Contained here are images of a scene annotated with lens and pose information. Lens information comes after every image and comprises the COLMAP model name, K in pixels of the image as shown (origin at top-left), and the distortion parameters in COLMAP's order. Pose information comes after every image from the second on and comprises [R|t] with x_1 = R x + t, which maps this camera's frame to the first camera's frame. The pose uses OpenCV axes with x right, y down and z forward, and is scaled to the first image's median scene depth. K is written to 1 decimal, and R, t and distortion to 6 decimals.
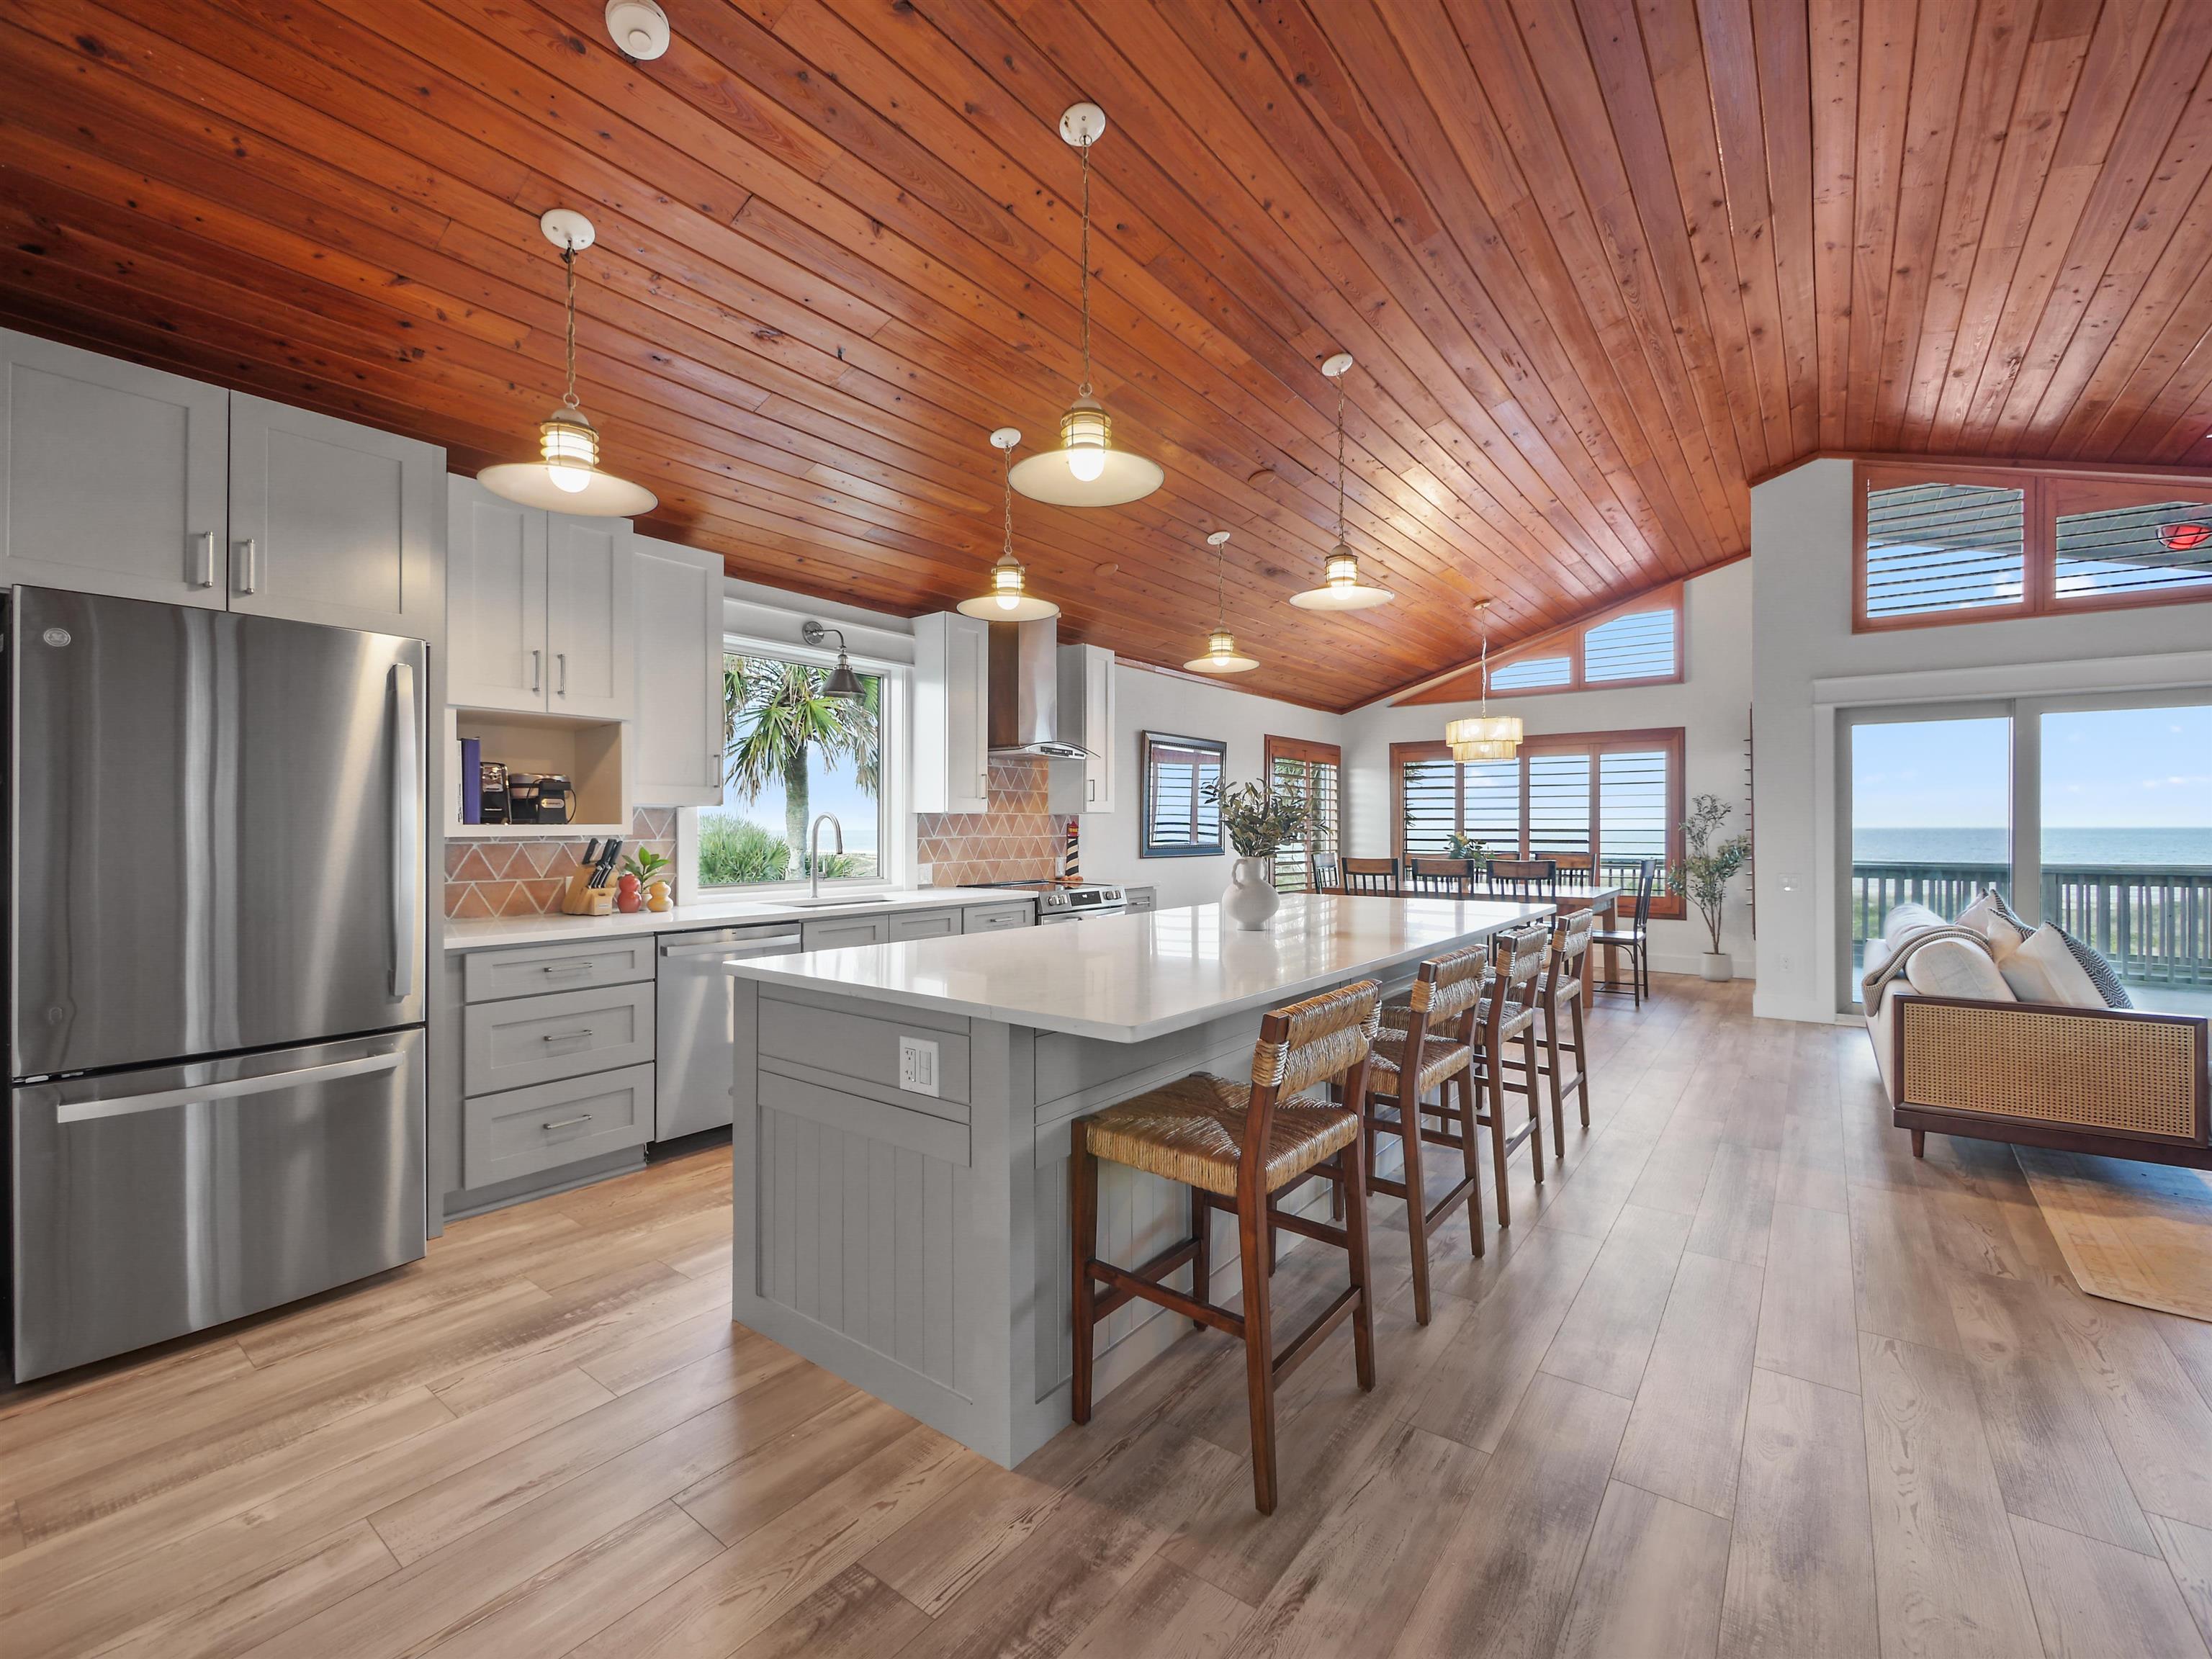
lens RADIAL K [[952.1, 0, 1106.3], [0, 952.1, 832.1], [0, 0, 1]] dist [-0.002035, 0.000278]
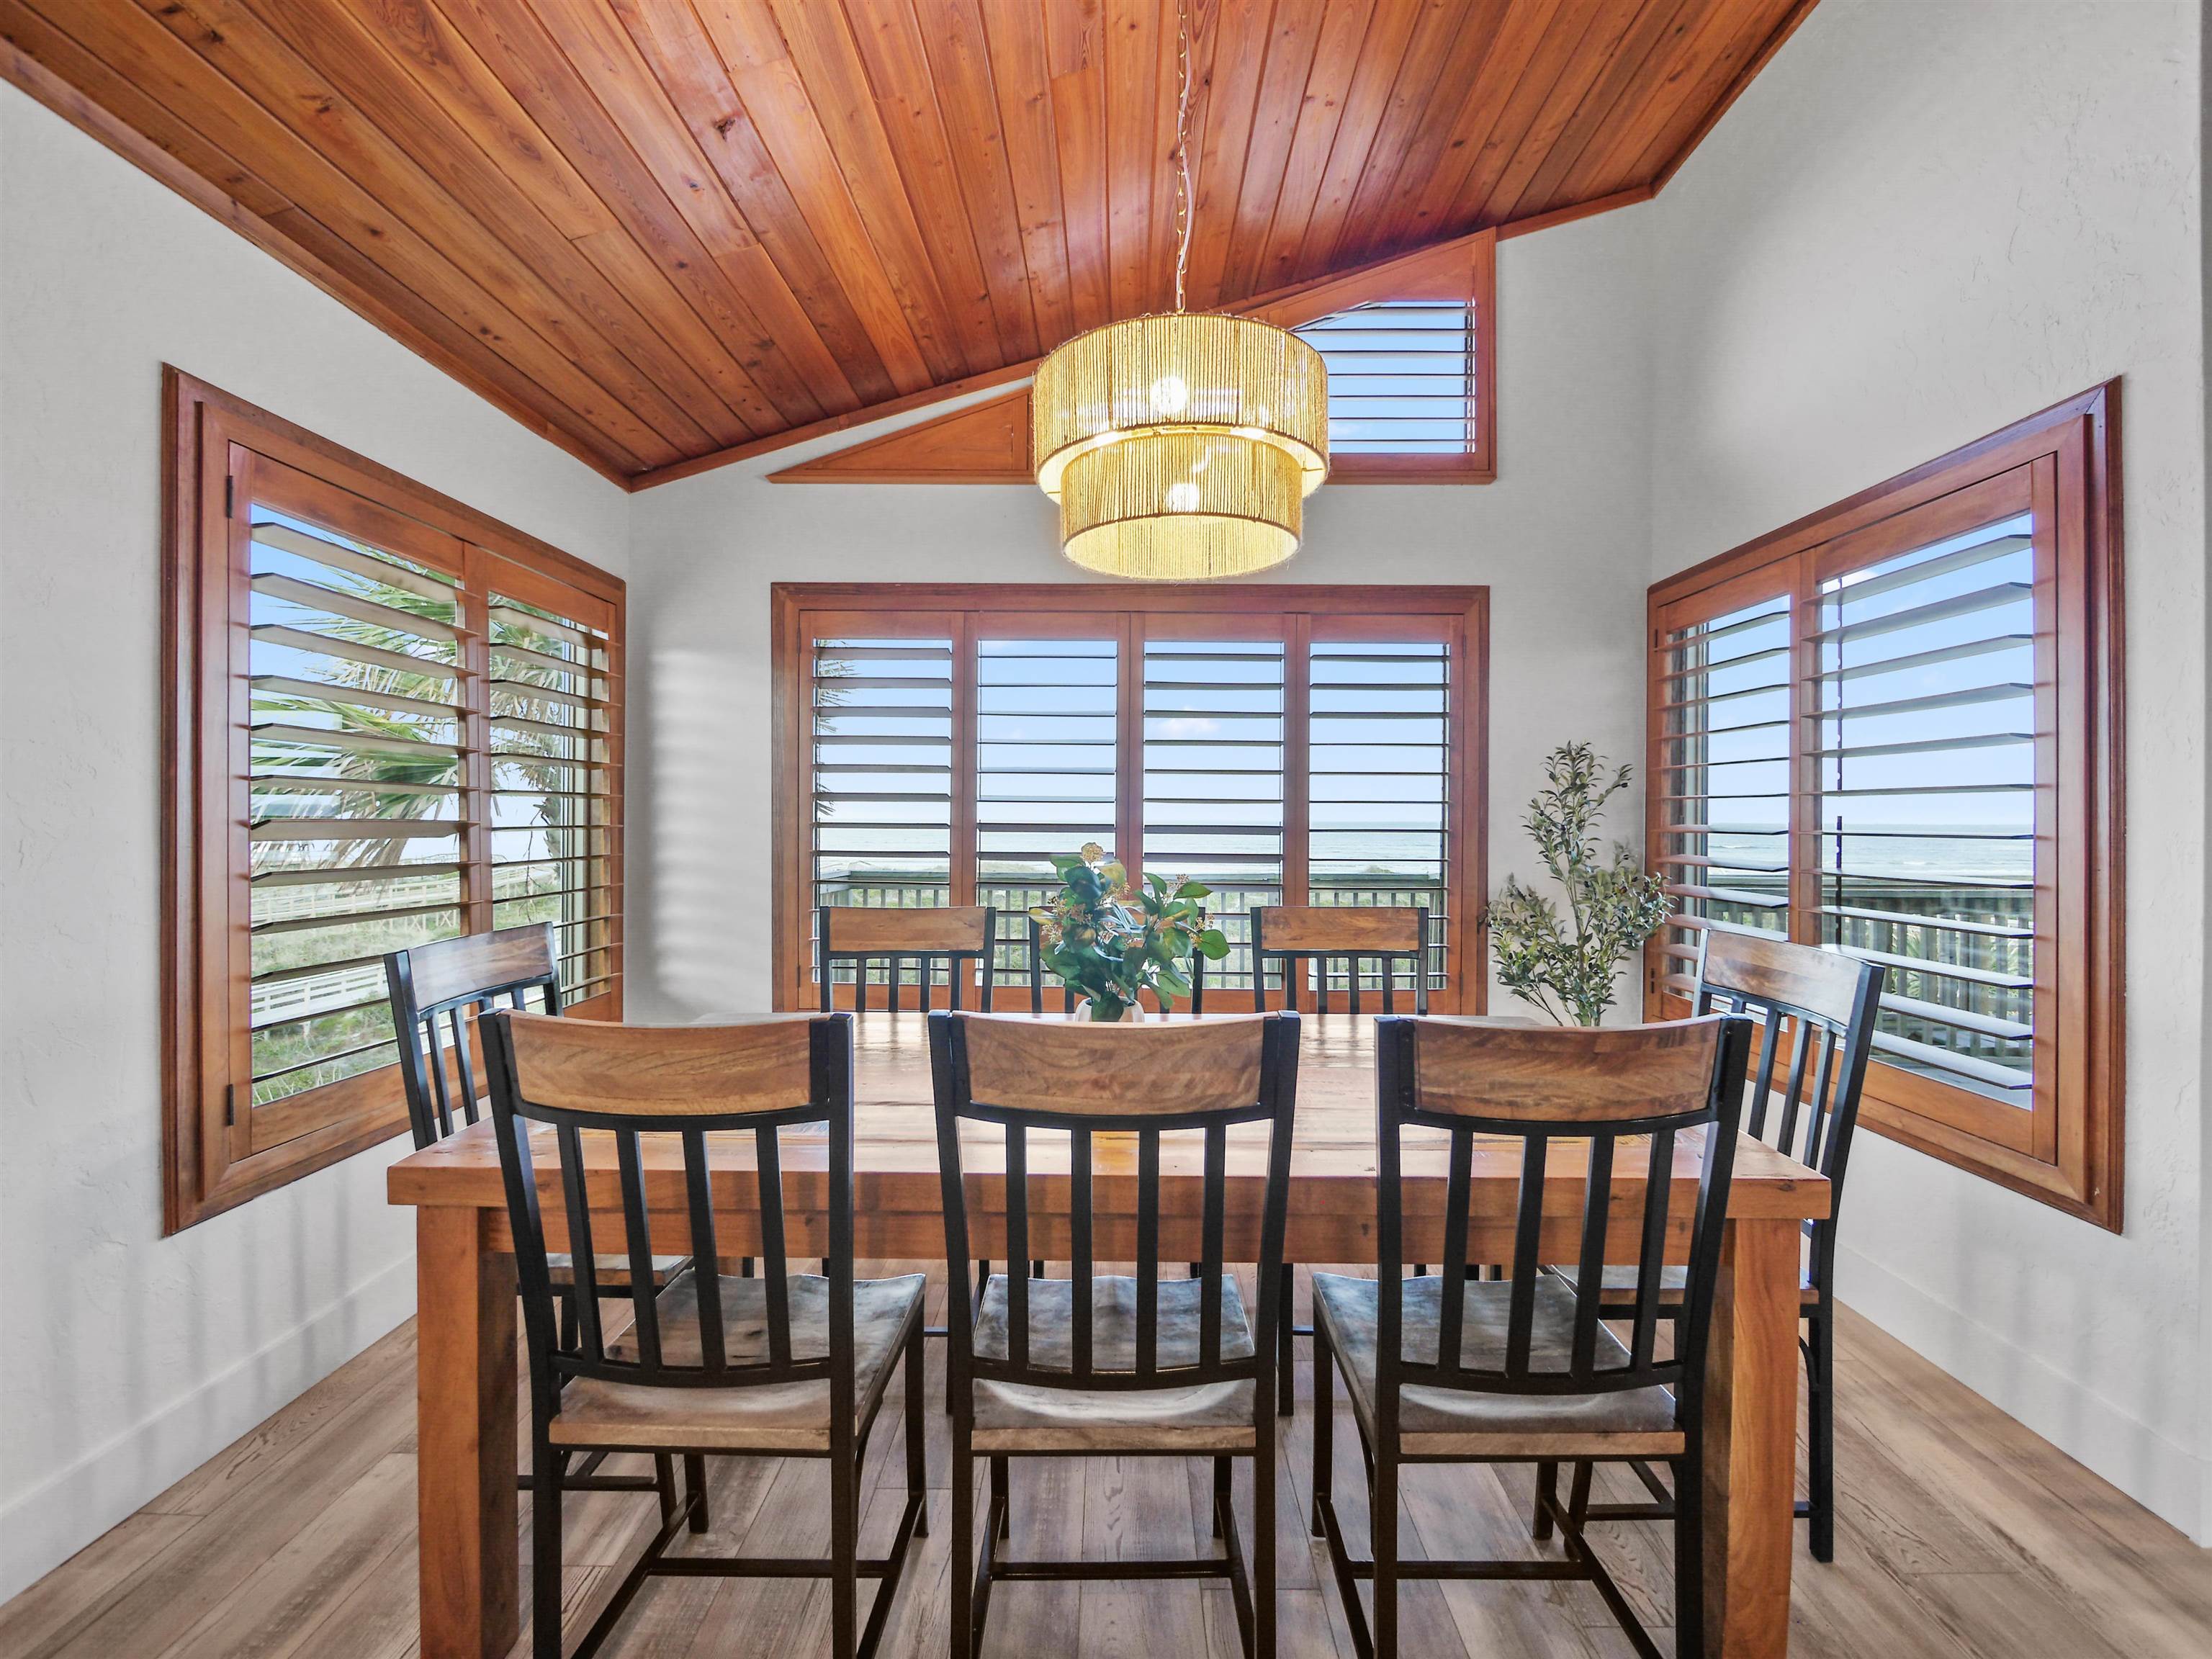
lens RADIAL K [[952.1, 0, 1094.5], [0, 952.1, 820.3], [0, 0, 1]] dist [-0.002035, 0.000278]
pose [[0.788337, -0.002417, 0.615239, 0.190057], [-0.003033, 0.999965, 0.007814, -0.008392], [-0.615236, -0.008026, 0.788302, 0.703344]]
